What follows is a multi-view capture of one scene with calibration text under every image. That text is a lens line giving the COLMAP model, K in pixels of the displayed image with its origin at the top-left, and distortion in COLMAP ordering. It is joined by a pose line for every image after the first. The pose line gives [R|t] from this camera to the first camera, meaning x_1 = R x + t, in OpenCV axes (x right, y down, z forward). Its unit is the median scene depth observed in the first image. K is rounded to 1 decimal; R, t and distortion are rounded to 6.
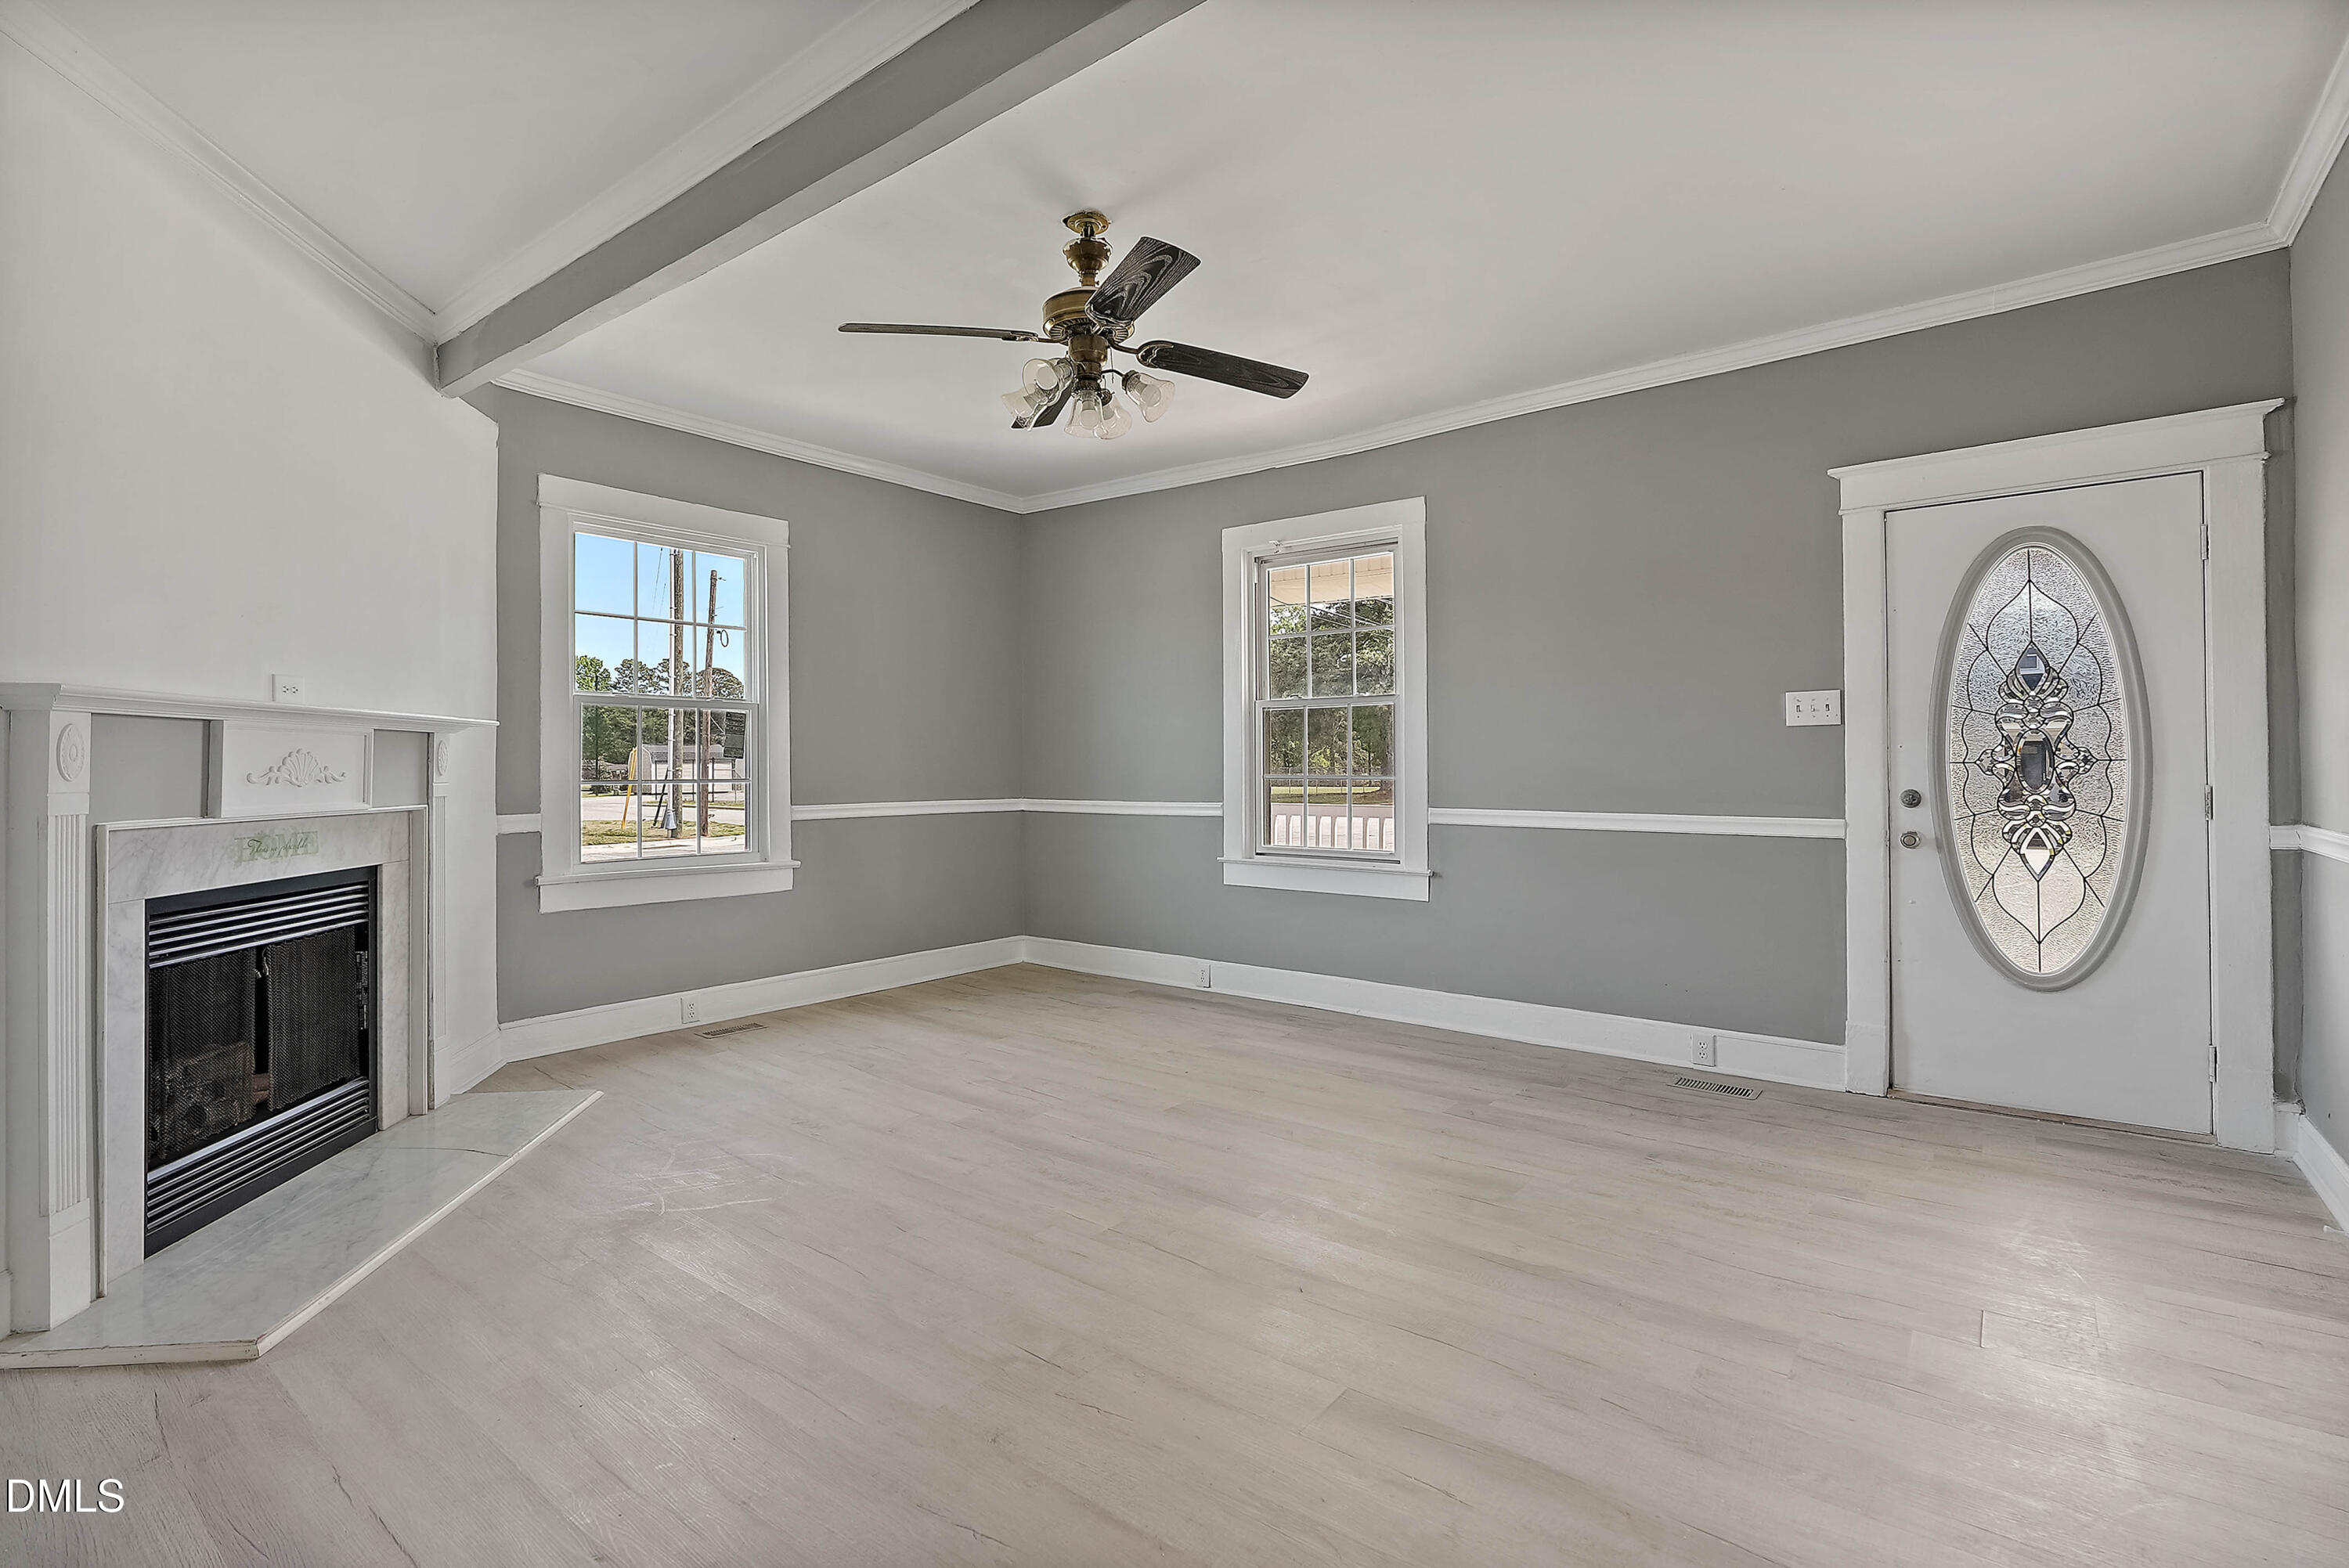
lens RADIAL K [[1087.6, 0, 1173.8], [0, 1087.6, 759.7], [0, 0, 1]] dist [-0.018608, 0.009396]
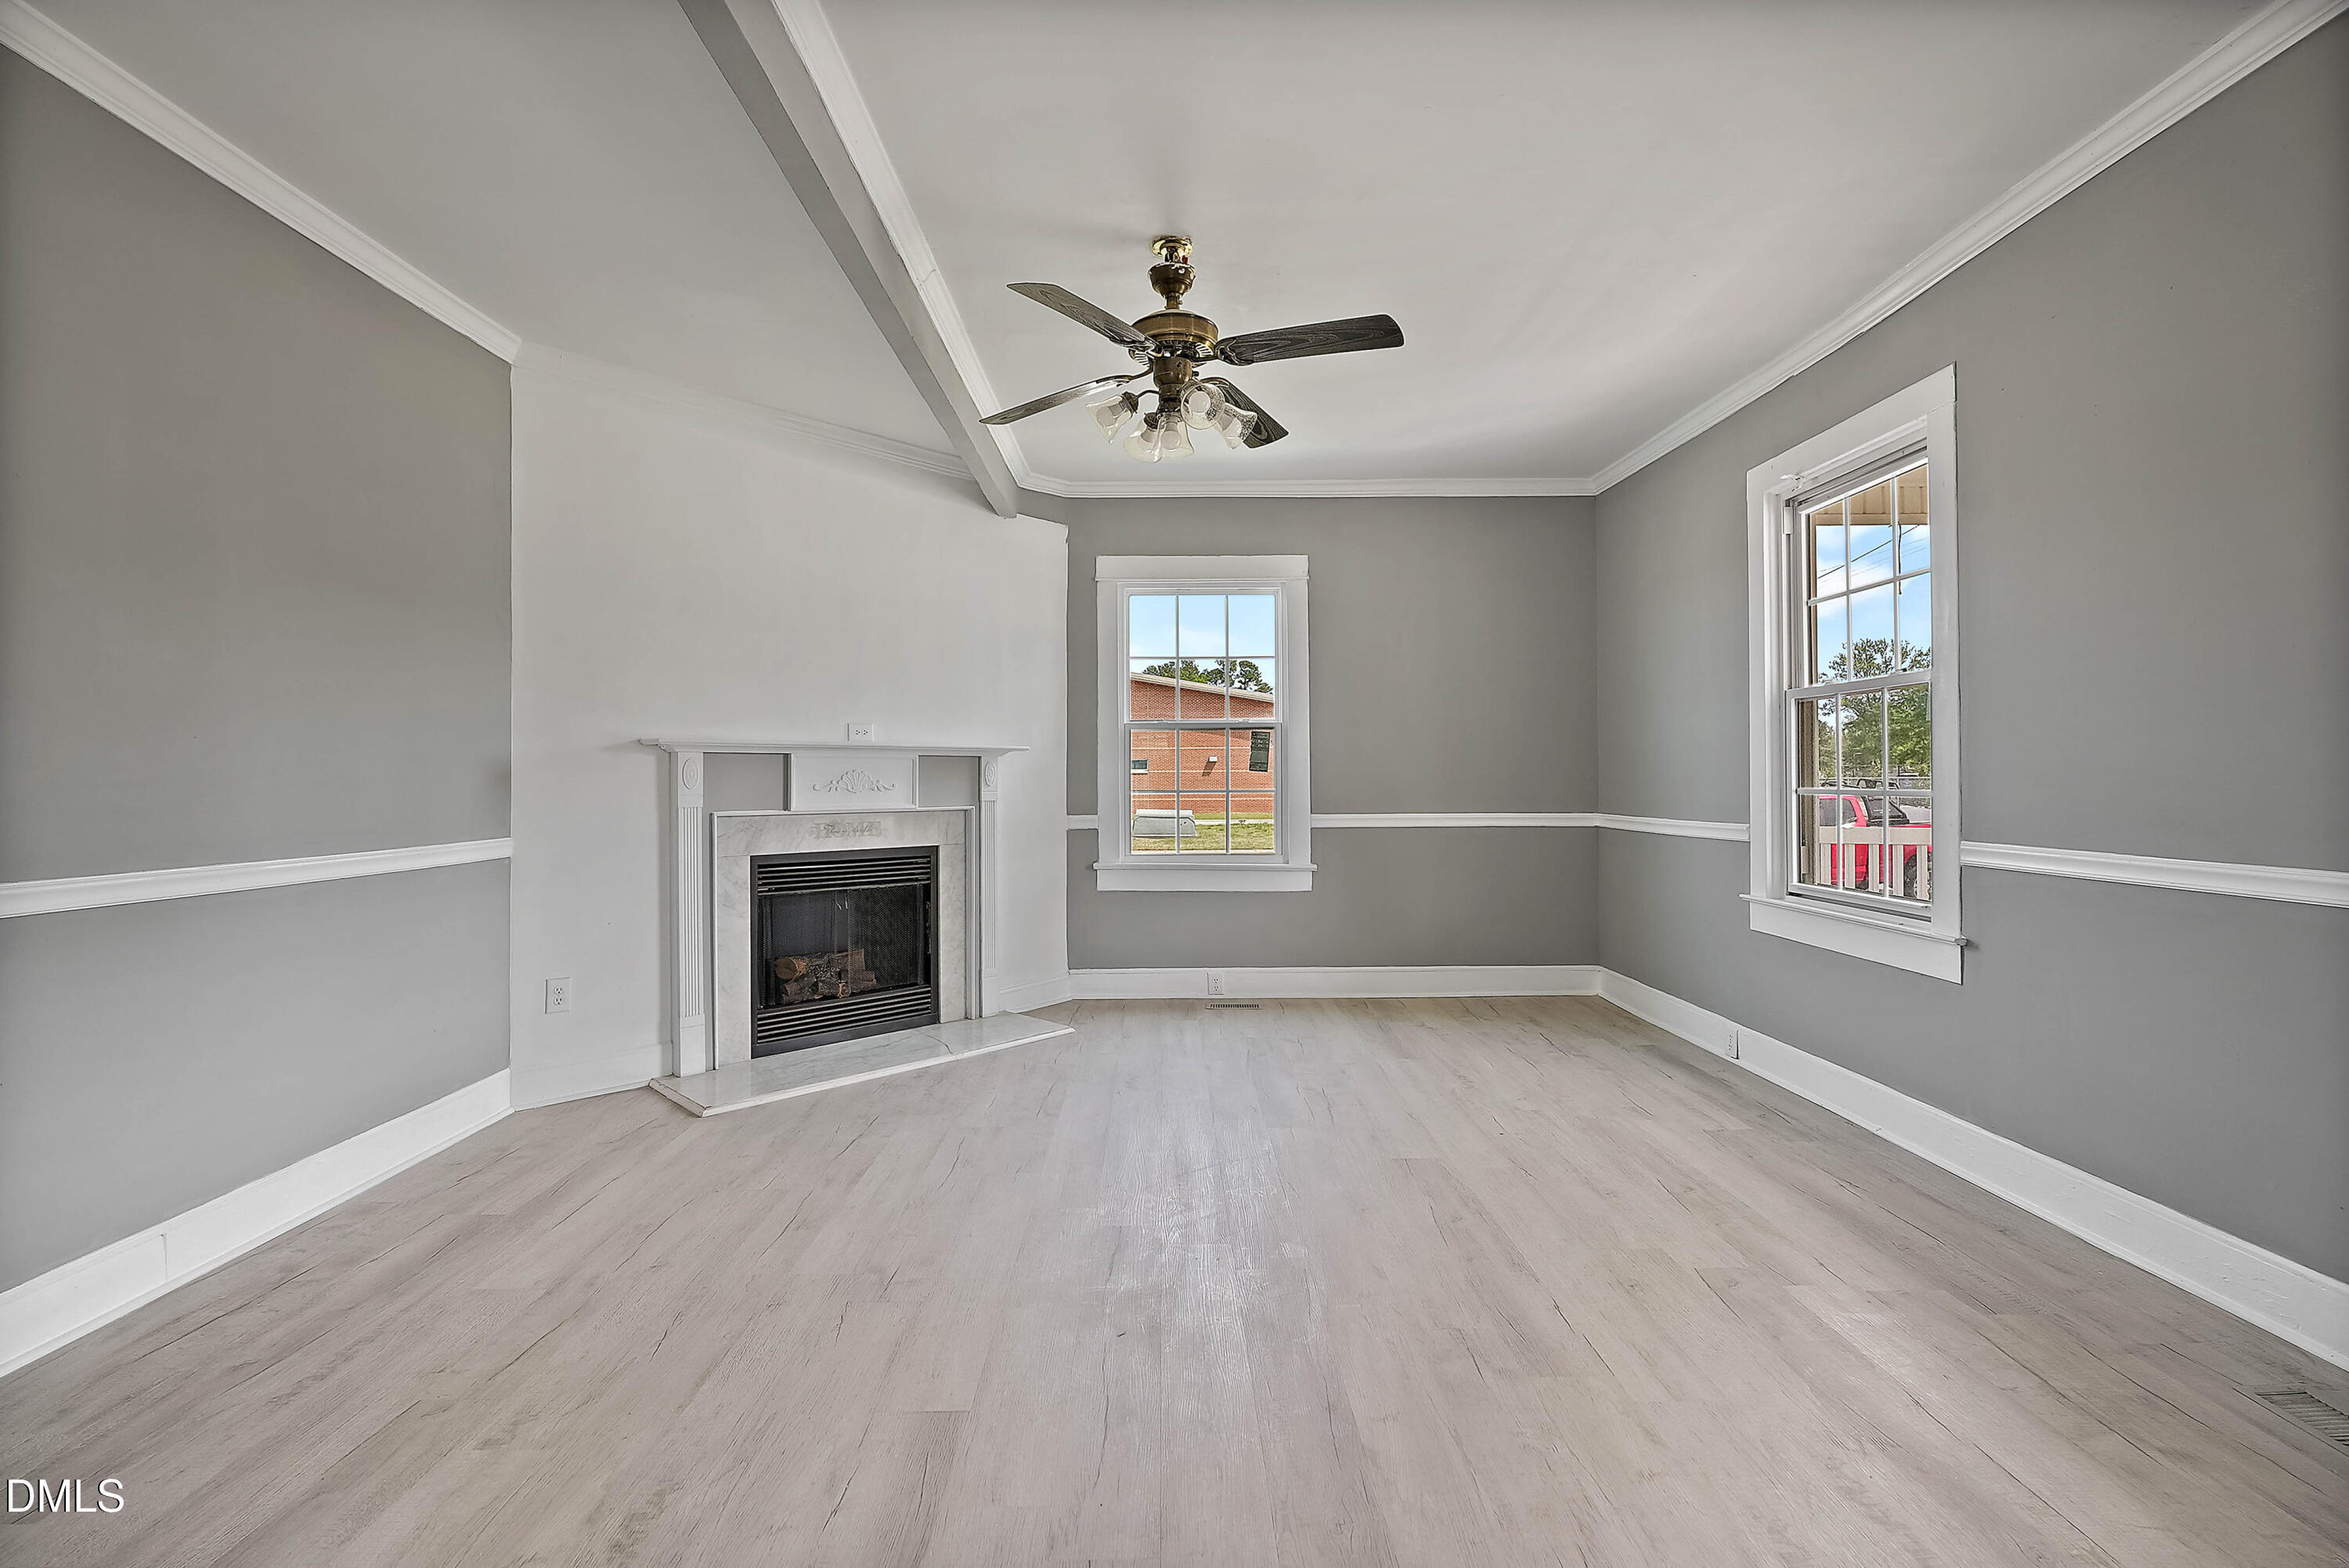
lens RADIAL K [[1072.0, 0, 1171.3], [0, 1072.0, 778.5], [0, 0, 1]] dist [-0.018164, 0.008934]
pose [[0.620812, -0.001648, -0.783958, 0.579667], [0.008767, 0.999950, 0.004841, -0.000274], [0.783911, -0.009878, 0.620795, 0.304417]]
